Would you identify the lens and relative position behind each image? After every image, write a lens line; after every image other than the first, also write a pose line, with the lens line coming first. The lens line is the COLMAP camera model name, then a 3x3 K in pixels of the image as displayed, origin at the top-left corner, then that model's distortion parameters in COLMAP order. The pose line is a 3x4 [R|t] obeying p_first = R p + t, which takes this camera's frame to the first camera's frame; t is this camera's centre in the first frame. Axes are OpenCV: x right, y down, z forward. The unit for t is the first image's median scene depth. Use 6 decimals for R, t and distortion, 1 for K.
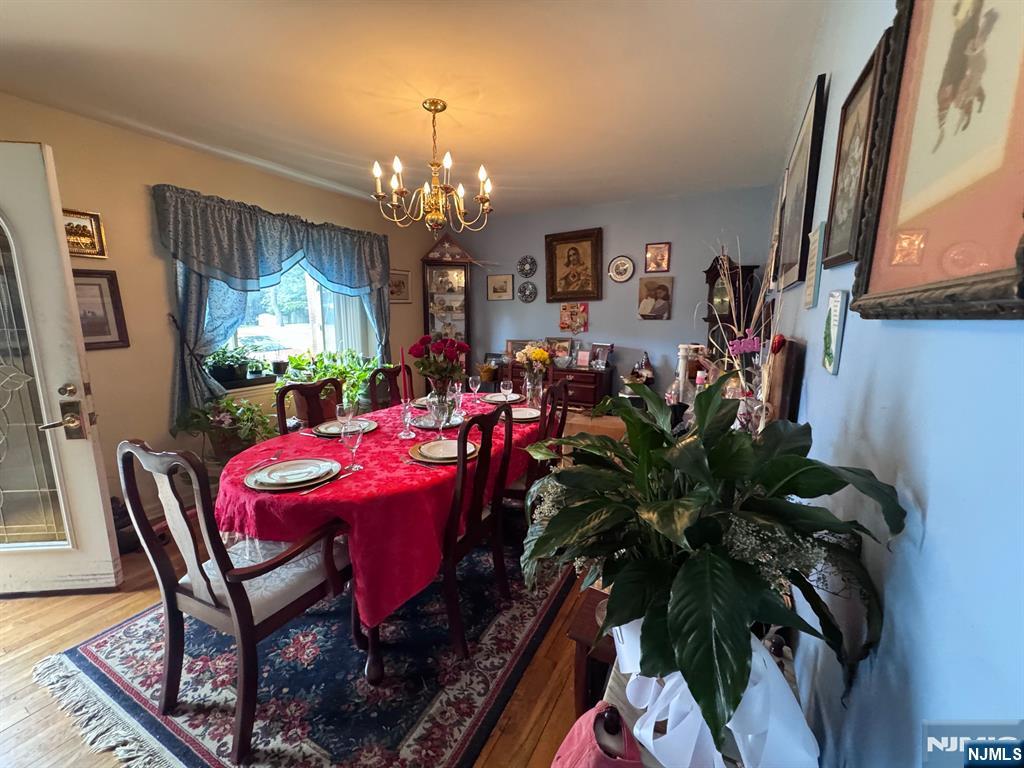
lens RADIAL K [[407.2, 0, 513.9], [0, 407.2, 386.0], [0, 0, 1]] dist [-0.001649, 0.000085]
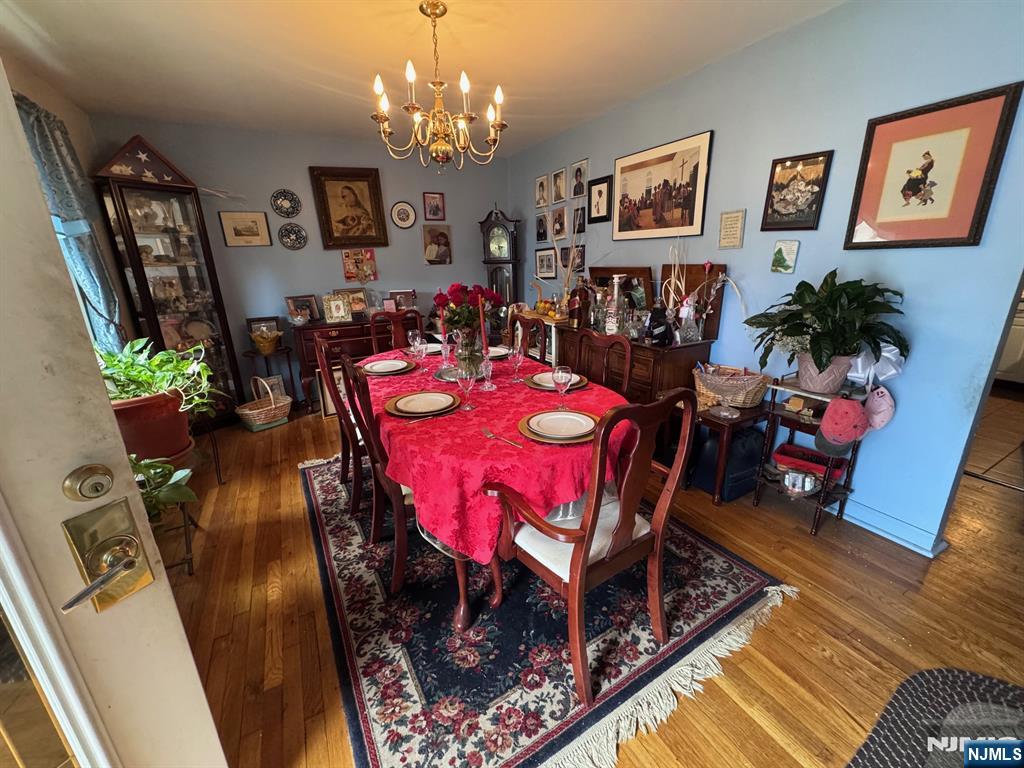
lens RADIAL K [[407.2, 0, 512.8], [0, 407.2, 381.1], [0, 0, 1]] dist [-0.001649, 0.000085]
pose [[0.542308, -0.261387, 0.798486, -0.495793], [0.173805, 0.964719, 0.197760, -0.037460], [-0.822006, 0.031534, 0.568605, 0.196248]]
